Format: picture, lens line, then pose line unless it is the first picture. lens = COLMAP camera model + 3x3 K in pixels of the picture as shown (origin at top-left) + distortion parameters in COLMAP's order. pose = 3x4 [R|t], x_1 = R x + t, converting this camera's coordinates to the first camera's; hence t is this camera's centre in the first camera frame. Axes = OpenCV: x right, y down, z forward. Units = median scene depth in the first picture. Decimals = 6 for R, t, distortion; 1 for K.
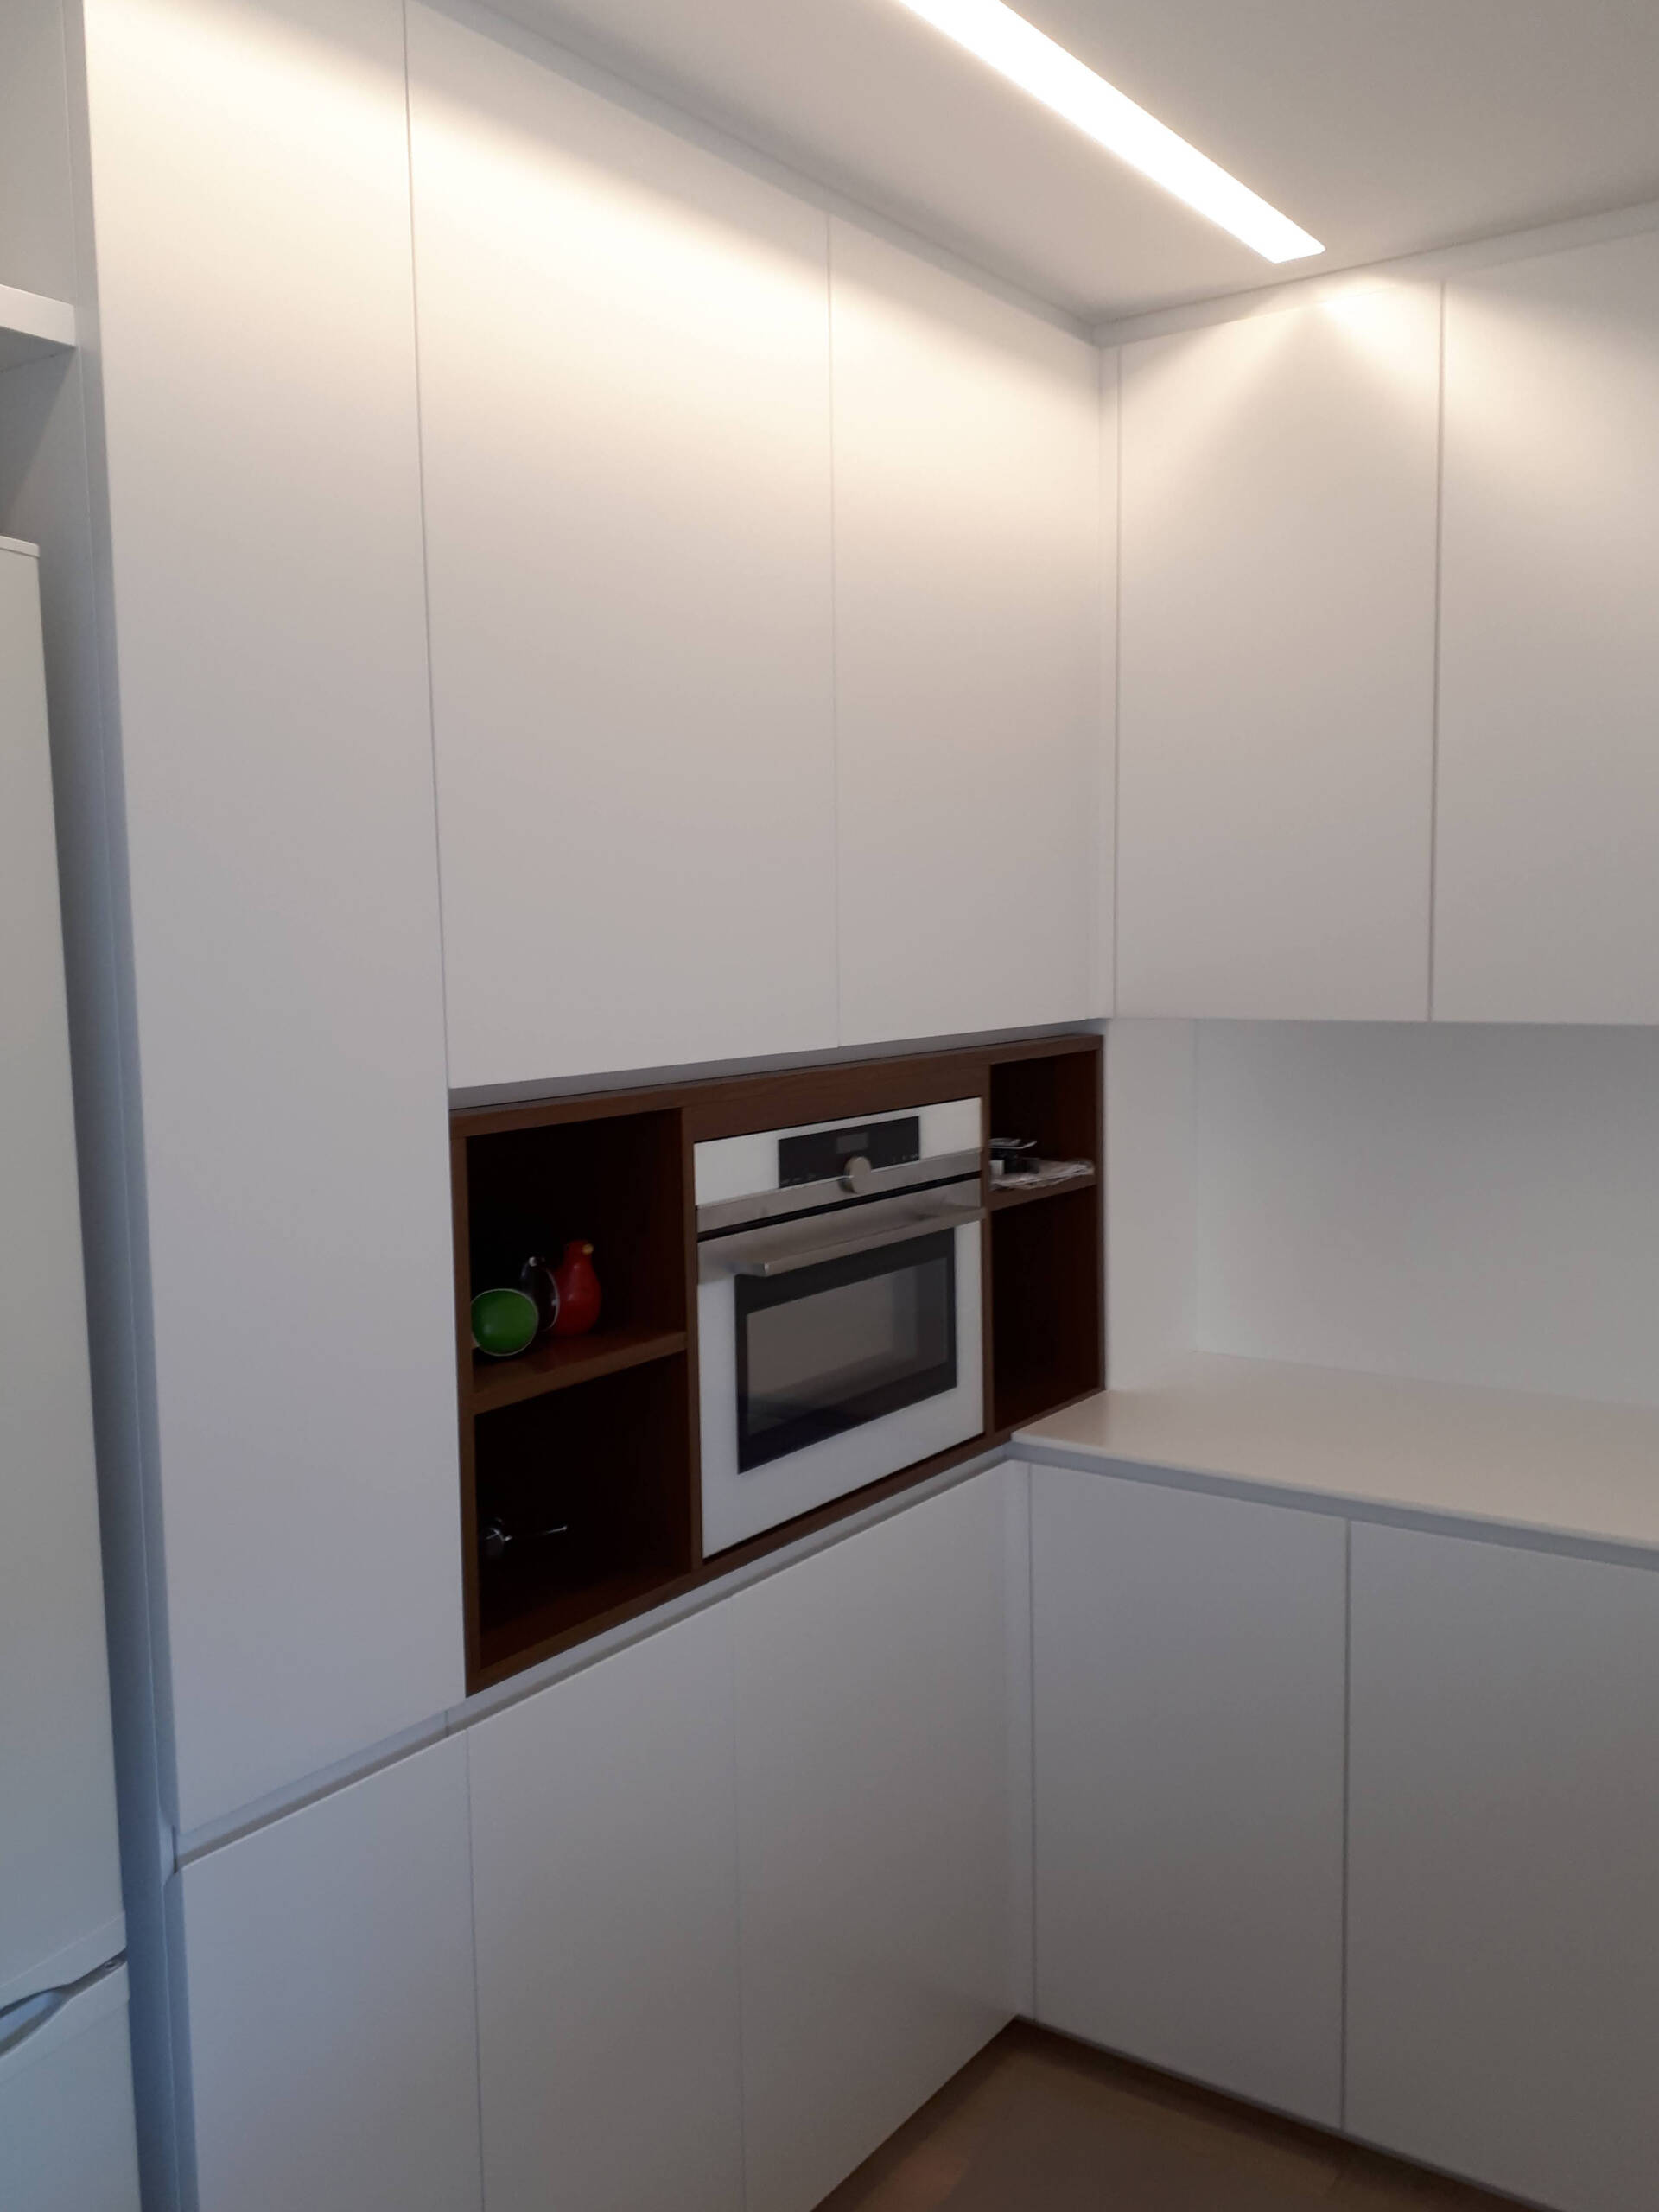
lens RADIAL K [[1842.0, 0, 829.5], [0, 1842.0, 1106.0], [0, 0, 1]] dist [-0.004396, -0.004194]
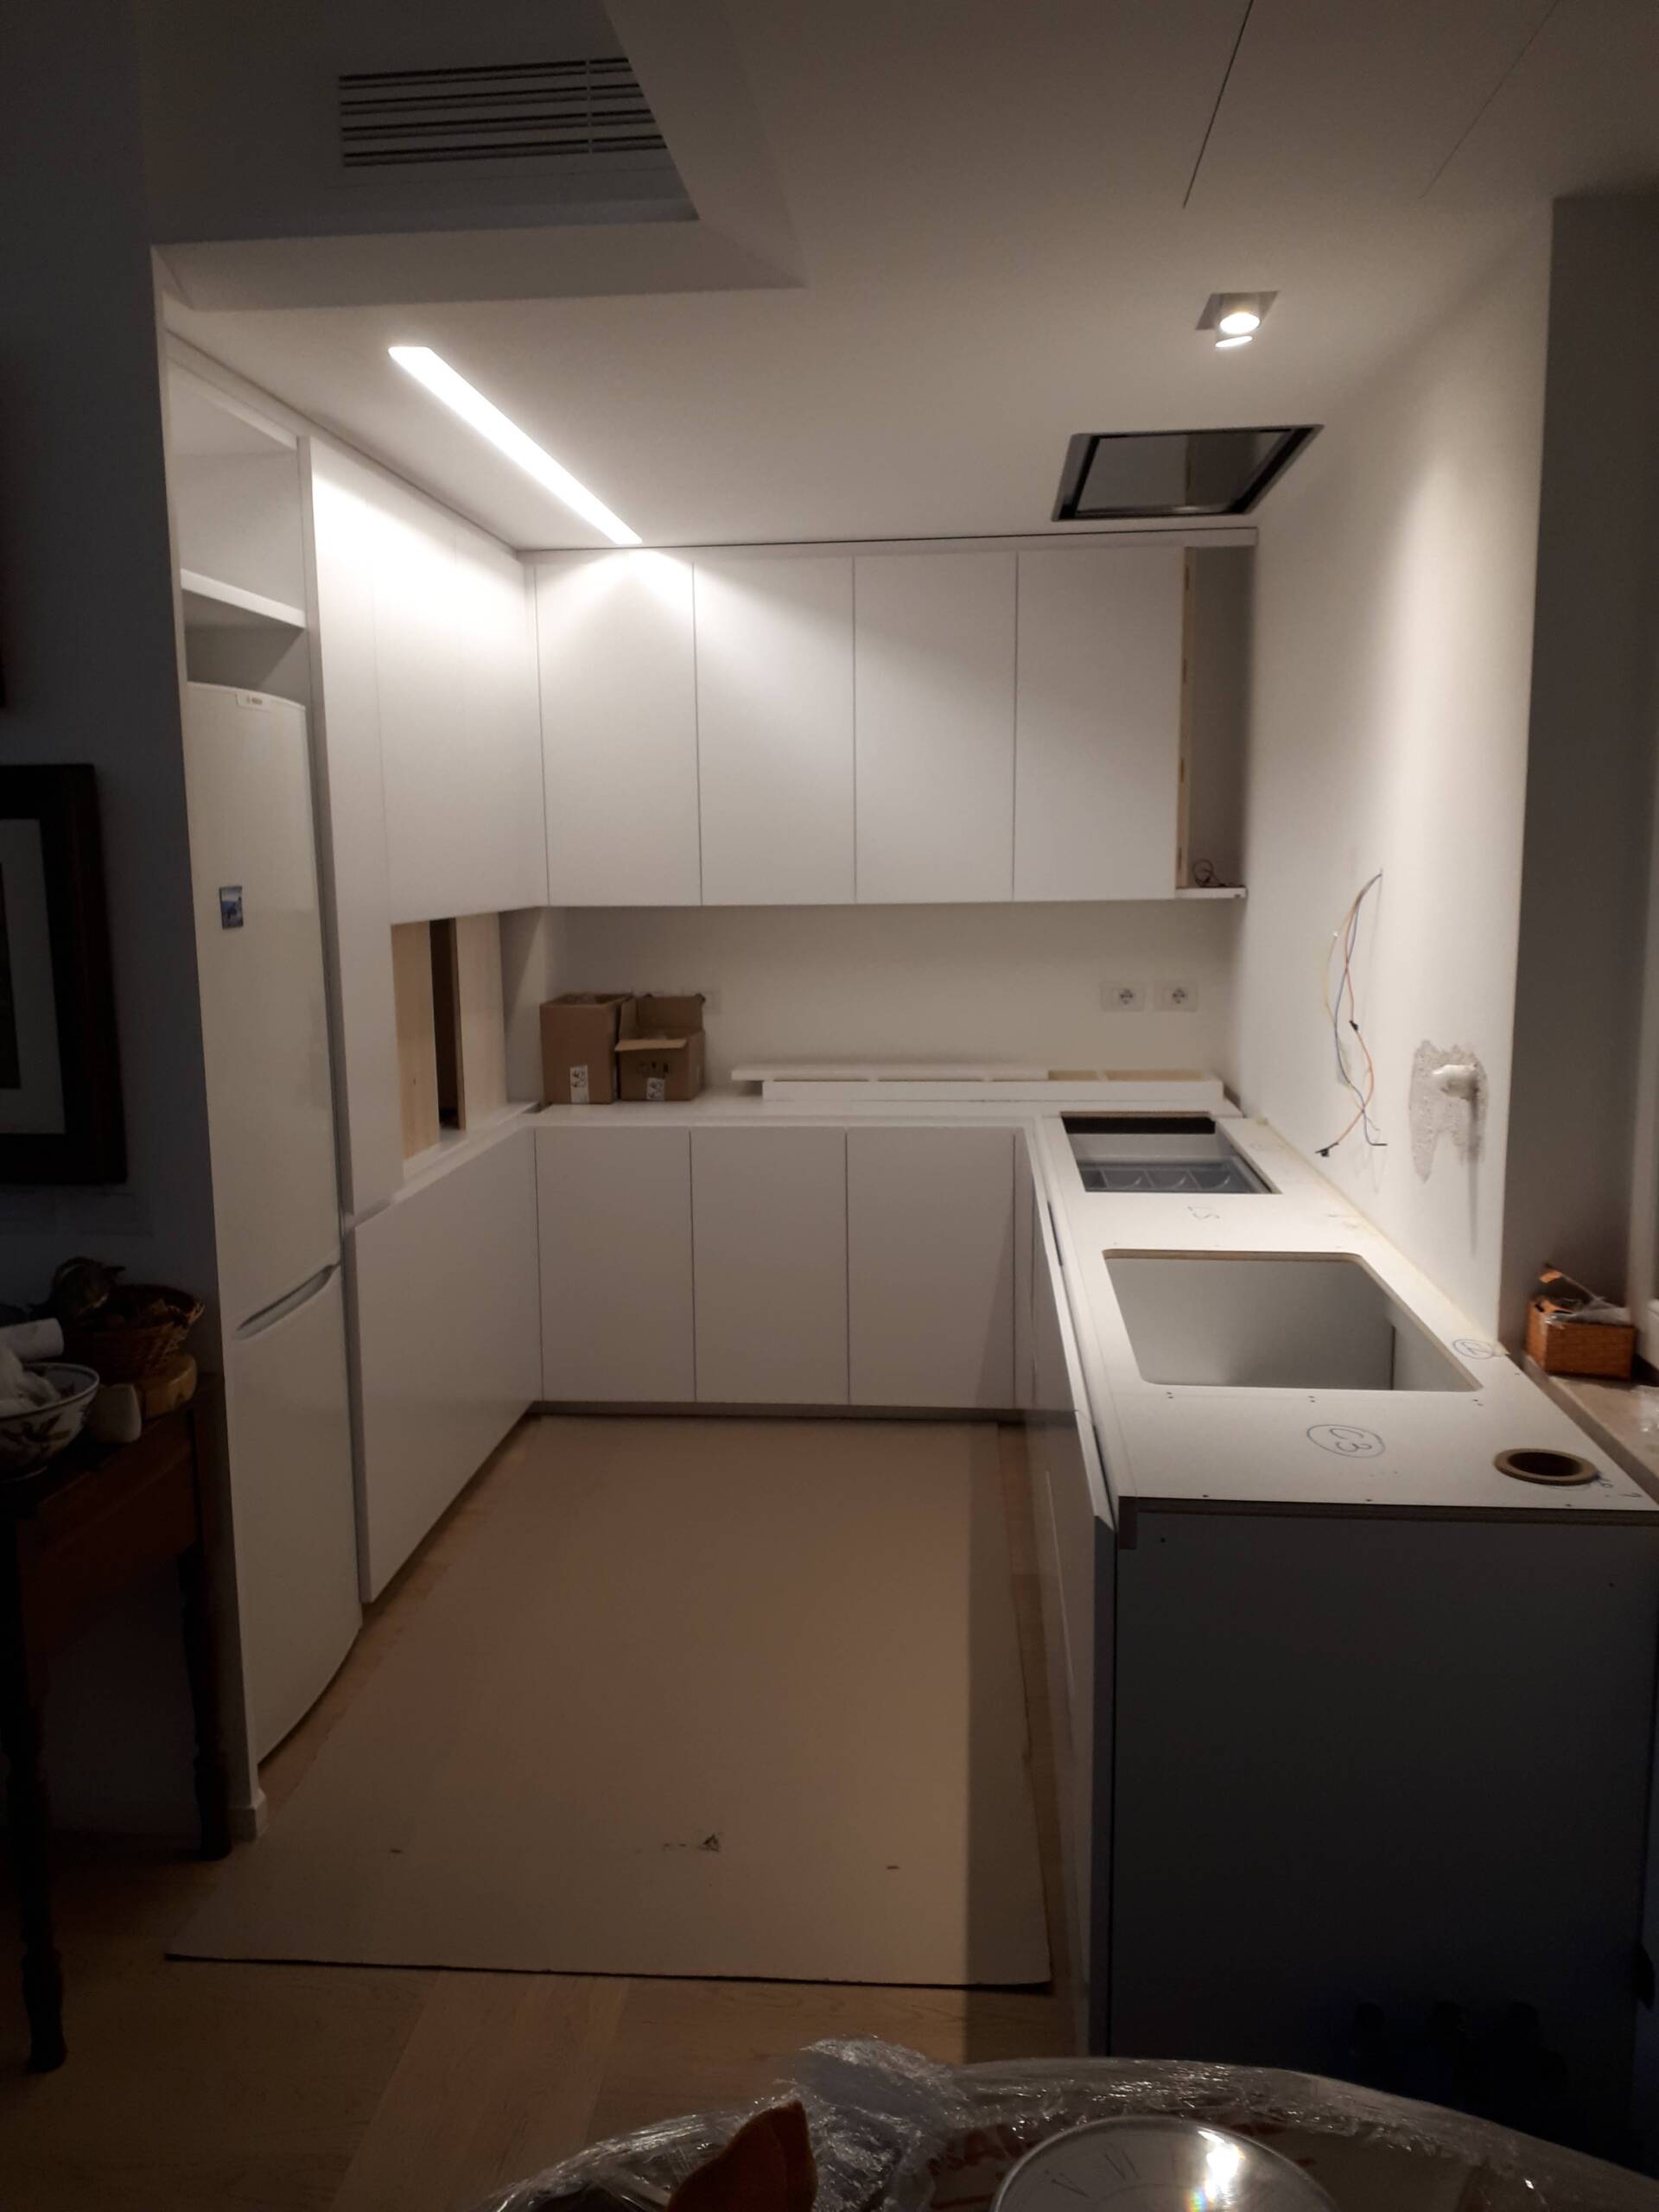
lens RADIAL K [[1842.0, 0, 829.5], [0, 1842.0, 1106.0], [0, 0, 1]] dist [-0.004396, -0.004194]
pose [[0.851628, -0.061299, 0.520550, -0.676074], [0.043515, 0.997978, 0.046330, 0.095871], [-0.522338, -0.016805, 0.852573, -0.917026]]
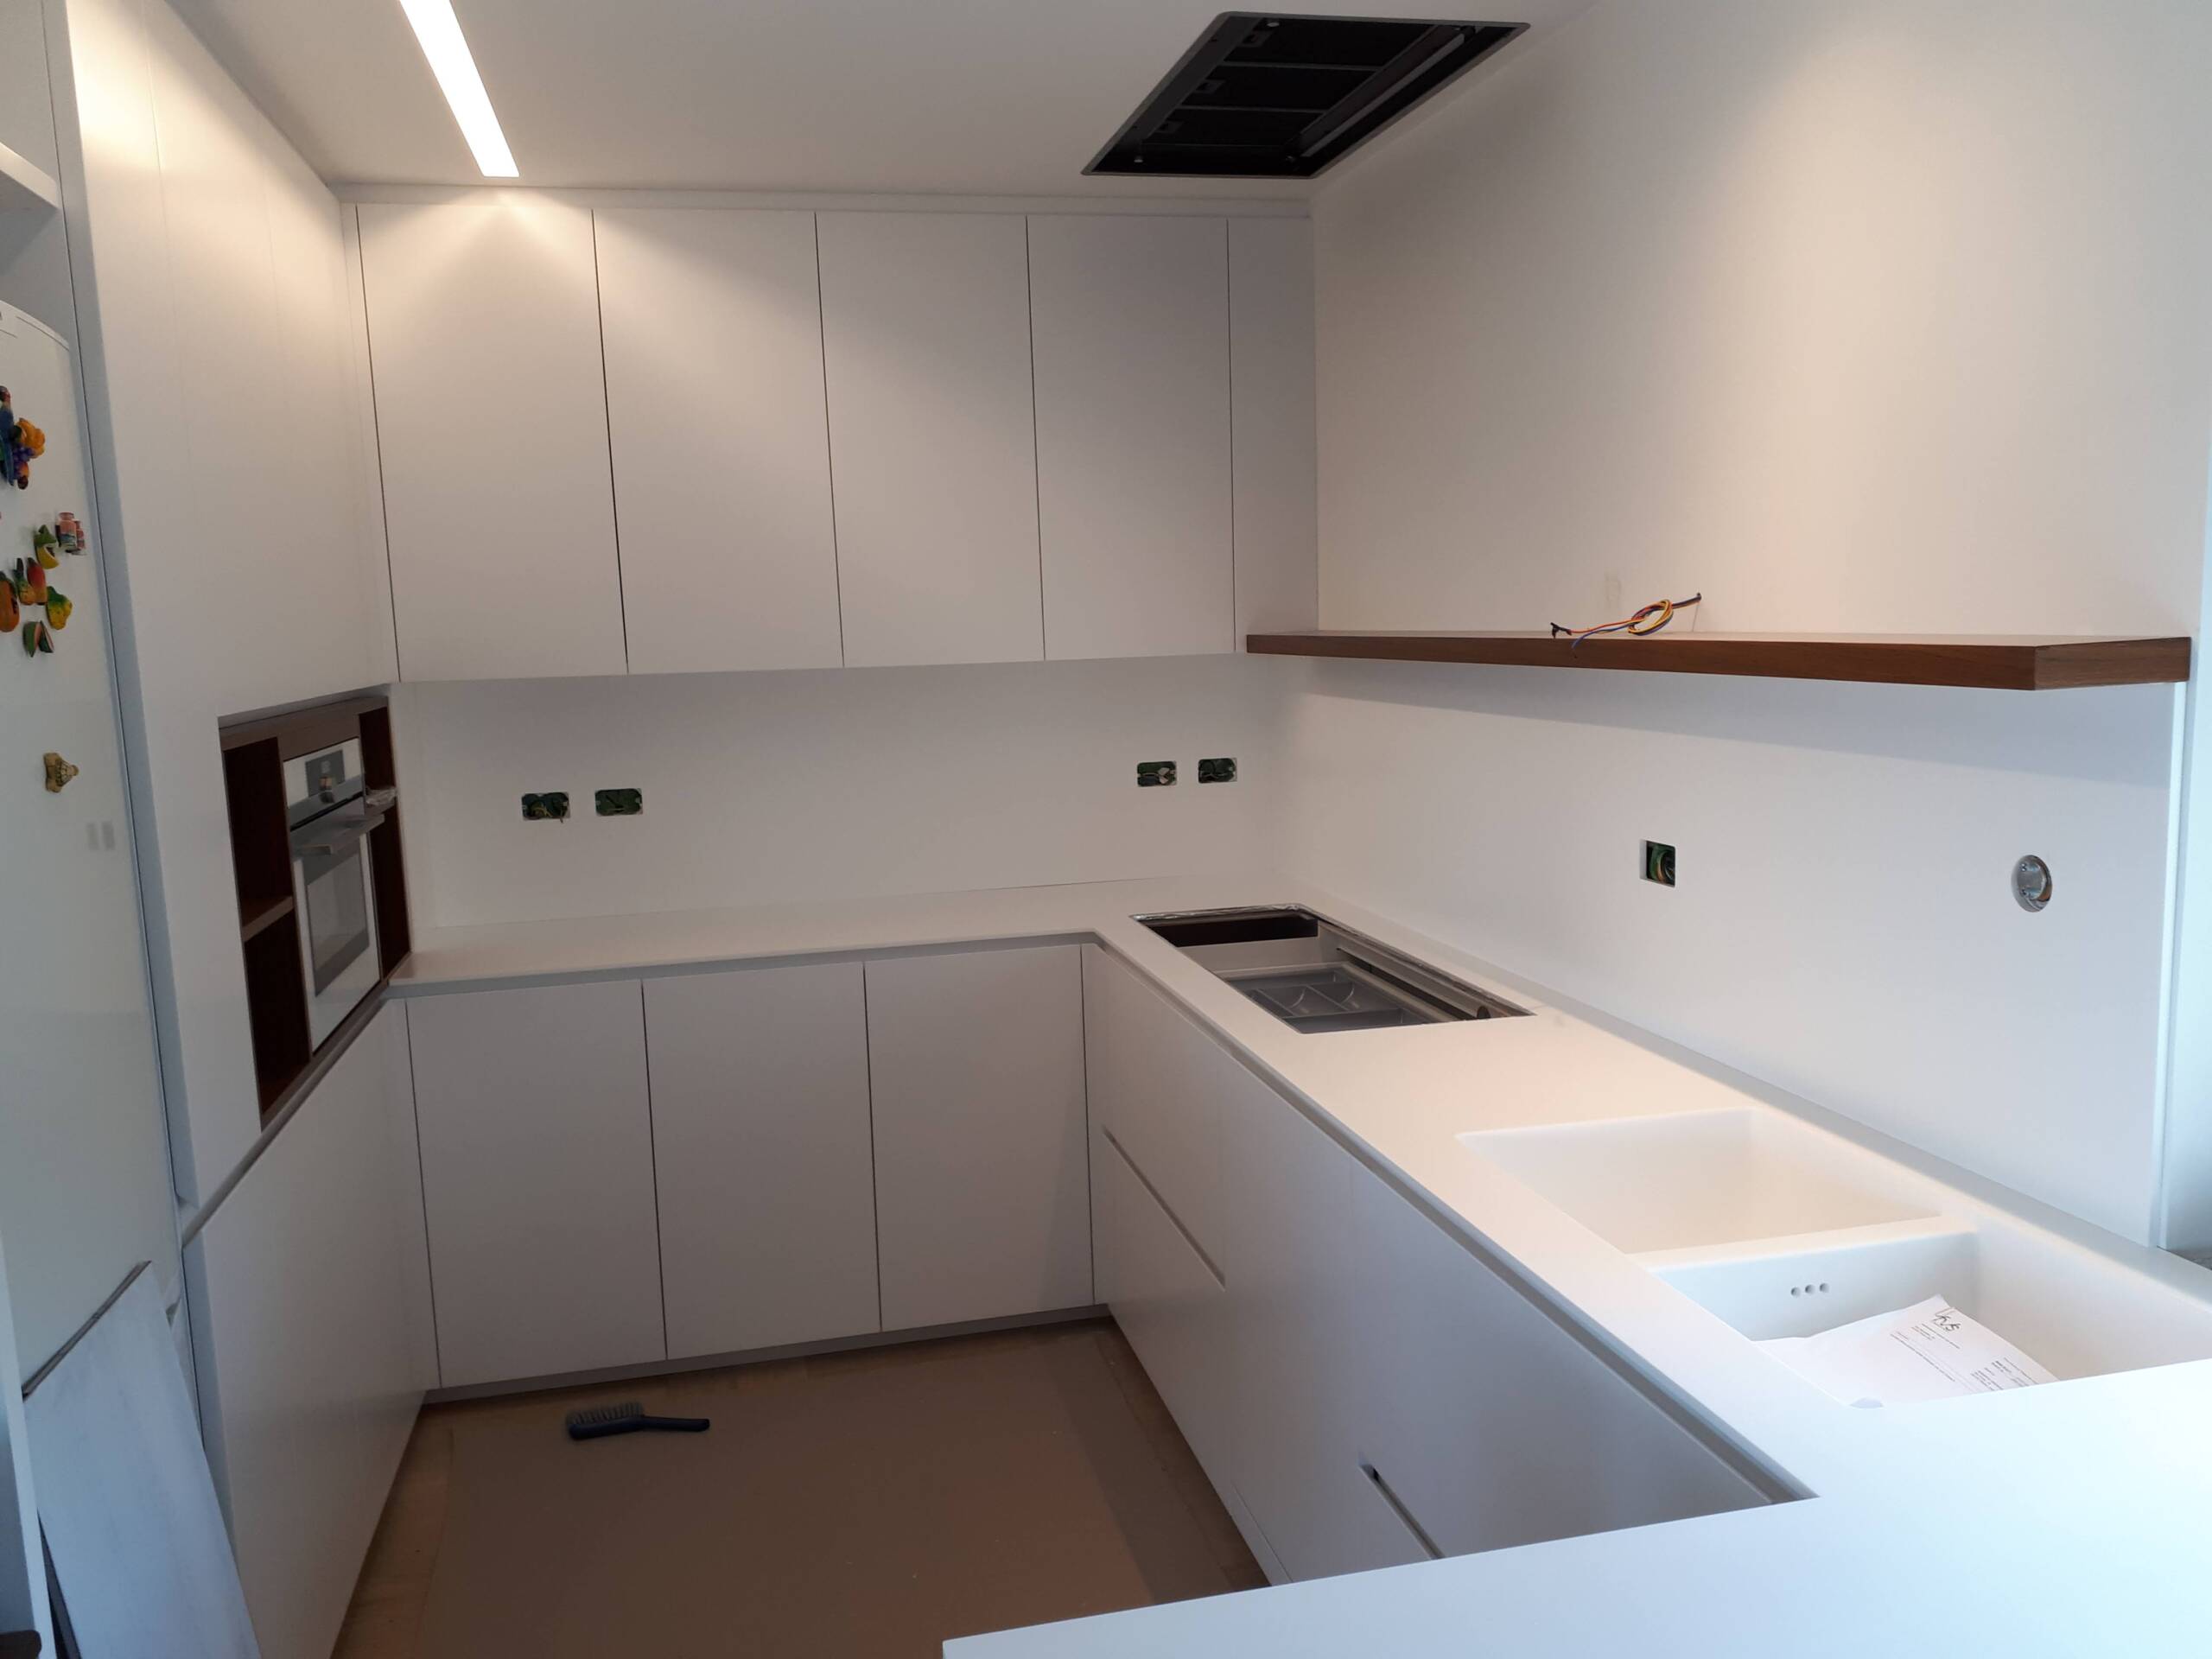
lens RADIAL K [[1842.0, 0, 1106.0], [0, 1842.0, 829.5], [0, 0, 1]] dist [-0.004396, -0.004194]
pose [[0.639286, -0.091758, 0.763475, -0.627110], [0.096569, 0.994575, 0.038672, 0.065298], [-0.762881, 0.049006, 0.644679, -0.332654]]
